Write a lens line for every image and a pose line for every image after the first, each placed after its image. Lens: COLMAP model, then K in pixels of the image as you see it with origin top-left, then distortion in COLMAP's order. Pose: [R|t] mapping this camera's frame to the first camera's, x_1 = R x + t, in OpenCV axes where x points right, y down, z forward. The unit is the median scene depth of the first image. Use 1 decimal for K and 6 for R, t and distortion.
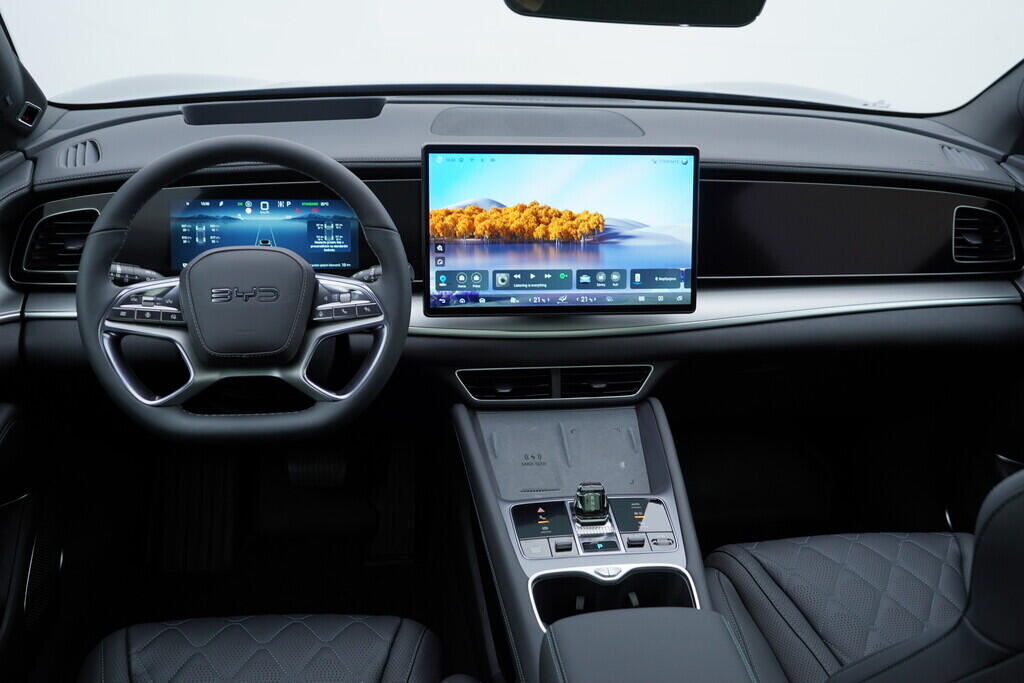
lens RADIAL K [[1057.2, 0, 510.8], [0, 1057.2, 348.1], [0, 0, 1]] dist [0.035445, 0.000000]
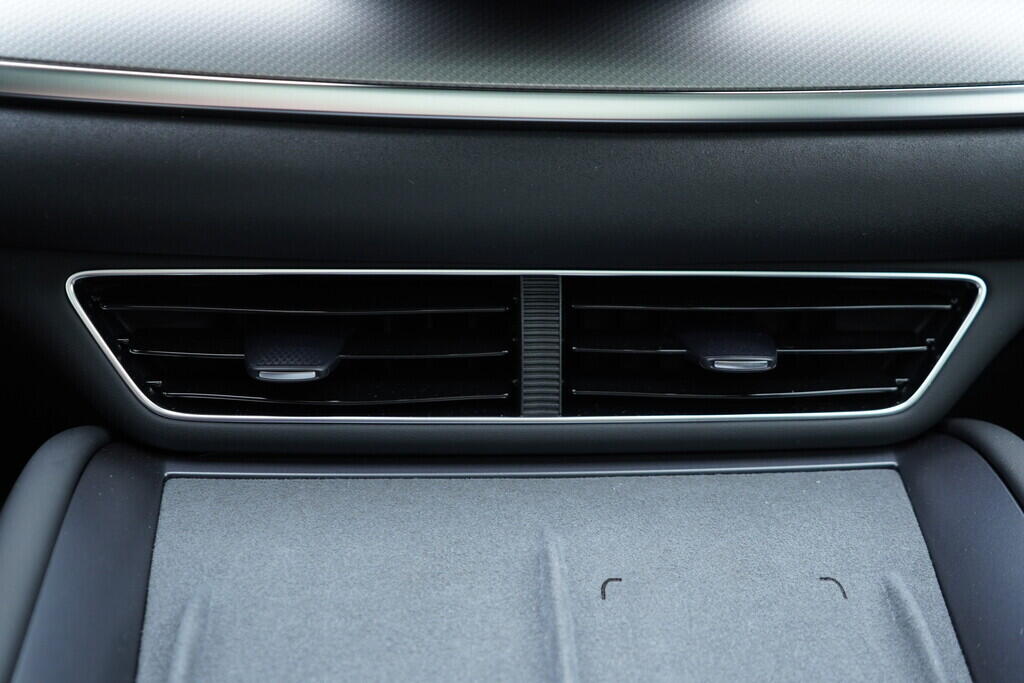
lens RADIAL K [[1057.2, 0, 511.5], [0, 1057.2, 341.9], [0, 0, 1]] dist [0.035445, 0.000000]
pose [[0.997272, 0.025235, -0.069366, 0.054957], [-0.024172, 0.999578, 0.016124, 0.030845], [0.069743, -0.014403, 0.997461, 0.830202]]
